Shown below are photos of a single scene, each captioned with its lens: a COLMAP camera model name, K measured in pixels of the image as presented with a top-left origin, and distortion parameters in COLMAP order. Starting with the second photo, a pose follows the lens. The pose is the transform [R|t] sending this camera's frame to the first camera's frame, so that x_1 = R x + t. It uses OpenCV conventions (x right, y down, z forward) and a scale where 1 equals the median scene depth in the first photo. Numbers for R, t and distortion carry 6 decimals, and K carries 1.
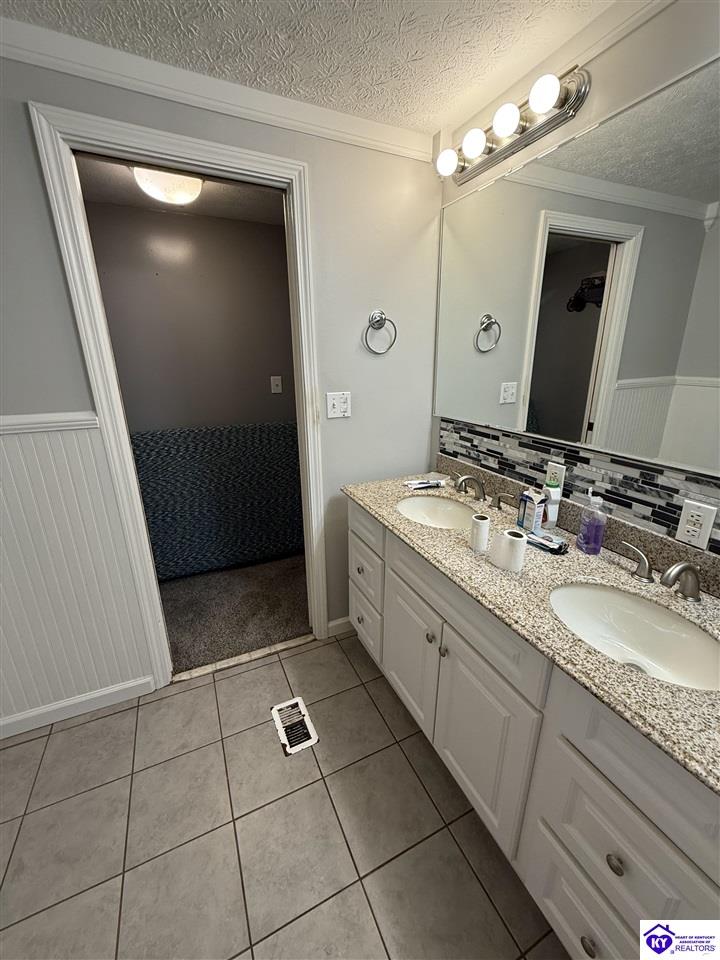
lens RADIAL K [[384.7, 0, 358.5], [0, 384.7, 476.1], [0, 0, 1]] dist [-0.000437, 0.001099]
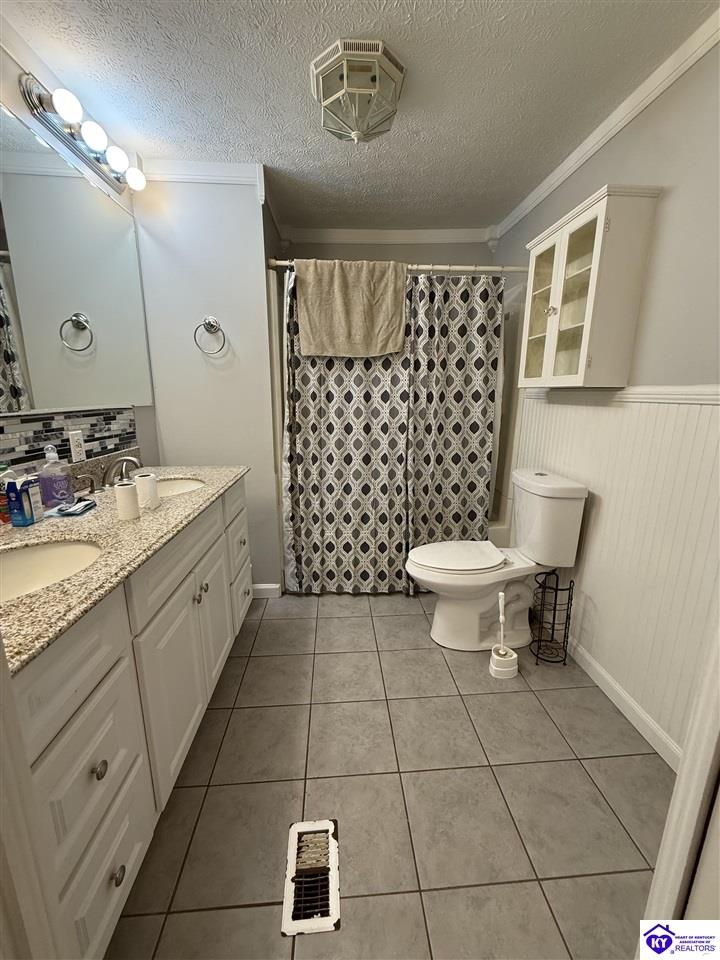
lens RADIAL K [[384.7, 0, 361.7], [0, 384.7, 480.2], [0, 0, 1]] dist [-0.000437, 0.001099]
pose [[-0.932768, -0.079712, 0.351553, -0.476111], [0.107321, 0.869612, 0.481930, -0.253027], [-0.344131, 0.487258, -0.802592, 1.330326]]
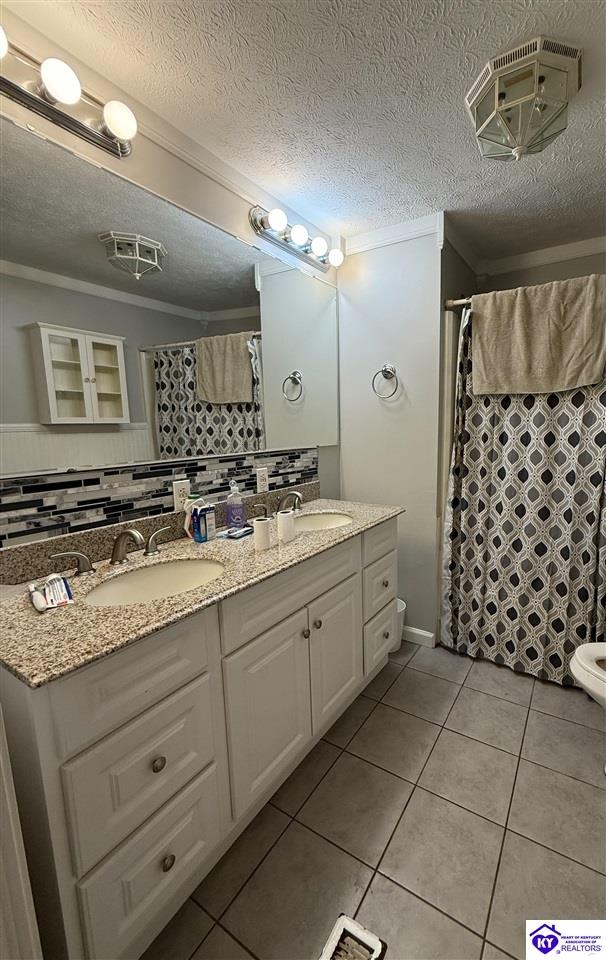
lens RADIAL K [[387.4, 0, 360.7], [0, 387.4, 483.3], [0, 0, 1]] dist [-0.000037, -0.000071]
pose [[-0.572474, -0.117488, 0.811462, -0.637053], [0.255720, 0.914732, 0.312847, -0.228198], [-0.779026, 0.386604, -0.493616, 1.104046]]
